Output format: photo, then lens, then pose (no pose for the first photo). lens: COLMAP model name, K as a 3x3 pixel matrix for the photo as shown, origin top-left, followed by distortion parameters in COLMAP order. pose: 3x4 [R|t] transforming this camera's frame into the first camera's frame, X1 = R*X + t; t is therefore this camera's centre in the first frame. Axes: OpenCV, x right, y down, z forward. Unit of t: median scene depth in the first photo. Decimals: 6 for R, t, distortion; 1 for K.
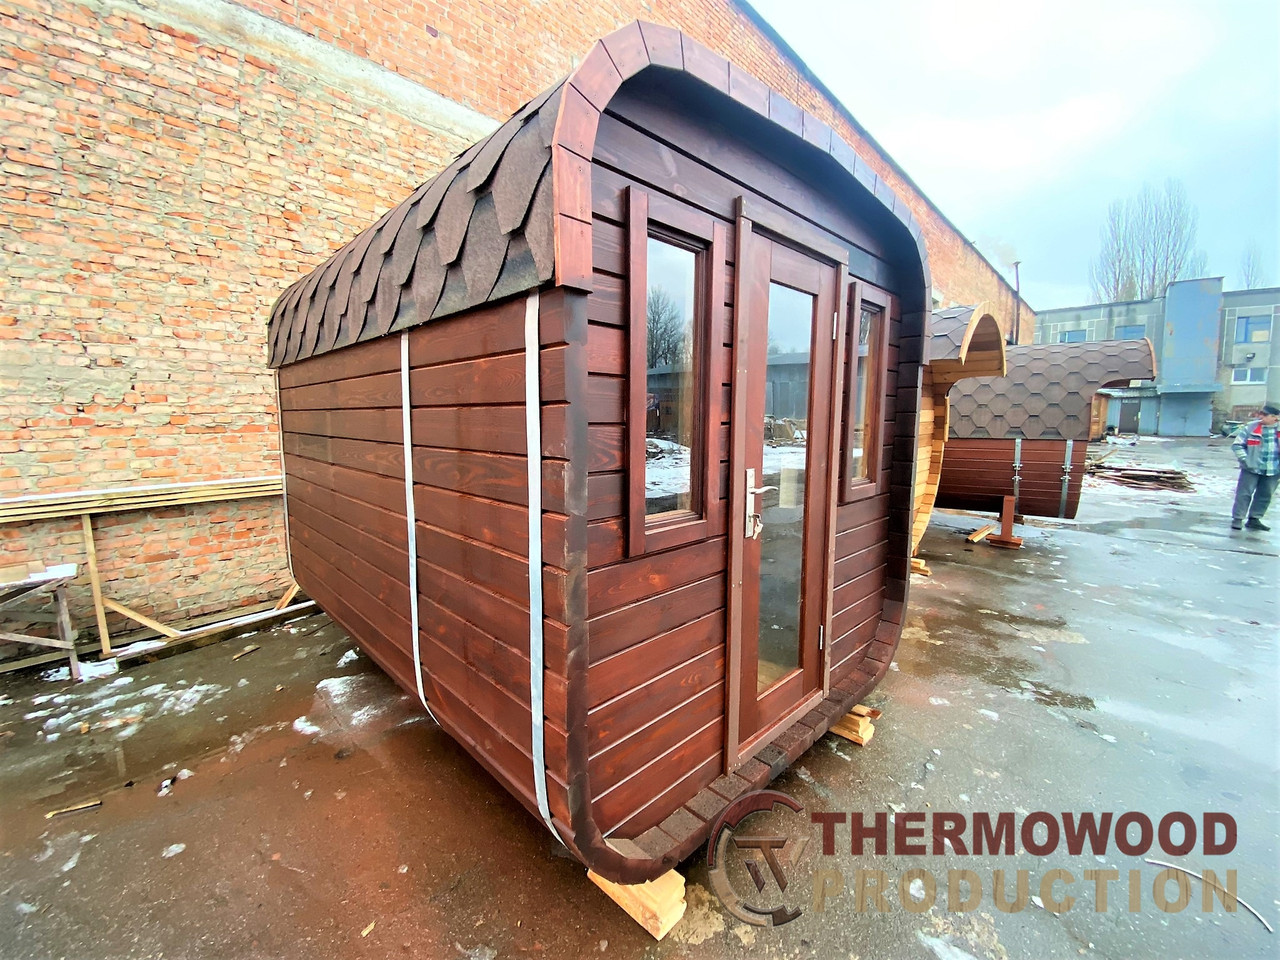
lens RADIAL K [[519.7, 0, 638.4], [0, 519.7, 471.6], [0, 0, 1]] dist [0.018946, -0.019874]
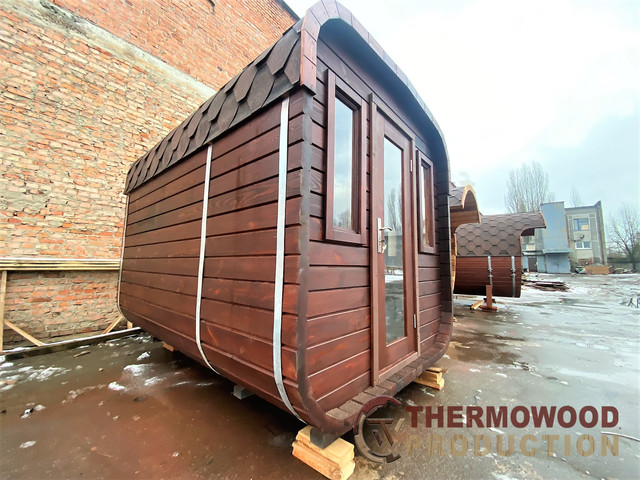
lens RADIAL K [[259.9, 0, 319.2], [0, 259.9, 235.8], [0, 0, 1]] dist [0.018946, -0.019874]
pose [[0.997138, 0.022032, 0.072321, -0.046471], [-0.005955, 0.976513, -0.215376, 0.149313], [-0.075368, 0.214328, 0.973850, 0.028439]]
